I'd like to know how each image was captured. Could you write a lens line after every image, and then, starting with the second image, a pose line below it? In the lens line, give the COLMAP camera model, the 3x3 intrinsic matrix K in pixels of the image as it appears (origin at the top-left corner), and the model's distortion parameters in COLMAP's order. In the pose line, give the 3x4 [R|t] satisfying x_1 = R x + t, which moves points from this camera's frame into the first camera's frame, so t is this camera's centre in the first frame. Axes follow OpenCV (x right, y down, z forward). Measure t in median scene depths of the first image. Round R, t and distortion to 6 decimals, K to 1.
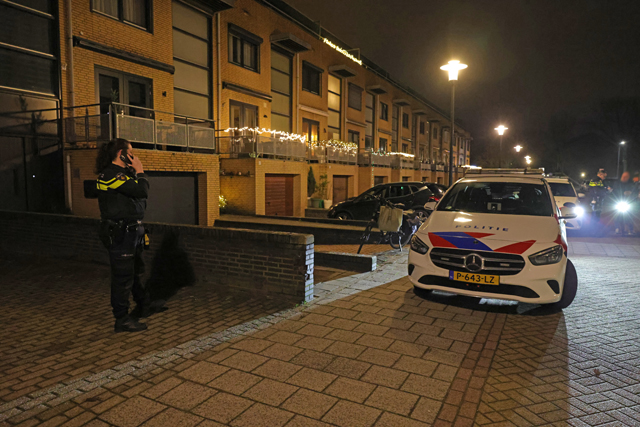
lens RADIAL K [[430.3, 0, 320.0], [0, 430.3, 213.5], [0, 0, 1]] dist [0.000652, 0.000820]
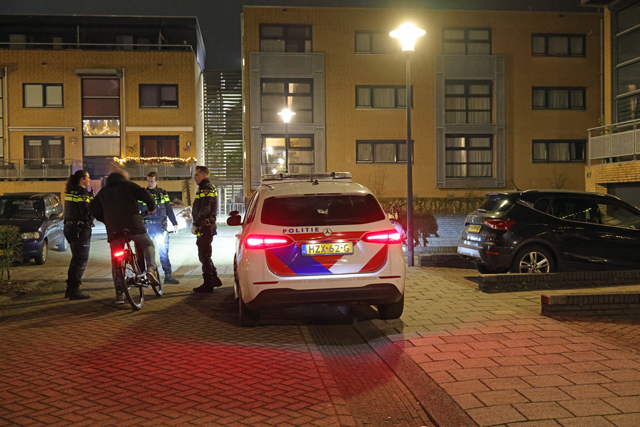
lens RADIAL K [[676.7, 0, 320.0], [0, 676.7, 213.5], [0, 0, 1]] dist [0.006598, 0.002277]
pose [[-0.828680, 0.011863, -0.559597, 1.022311], [-0.045458, 0.995046, 0.088411, -0.125647], [0.557874, 0.098703, -0.824036, 1.785660]]
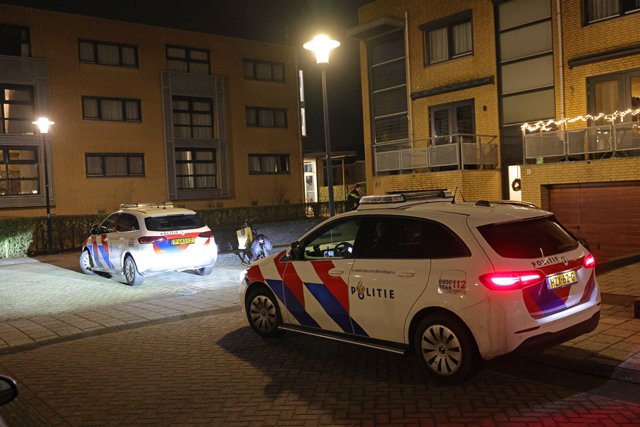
lens RADIAL K [[606.3, 0, 320.0], [0, 606.3, 213.5], [0, 0, 1]] dist [0.001617, -0.002269]
pose [[-0.398694, 0.037544, -0.916315, 1.174612], [-0.034881, 0.997818, 0.056060, -0.114274], [0.916421, 0.054312, -0.396514, 1.345956]]
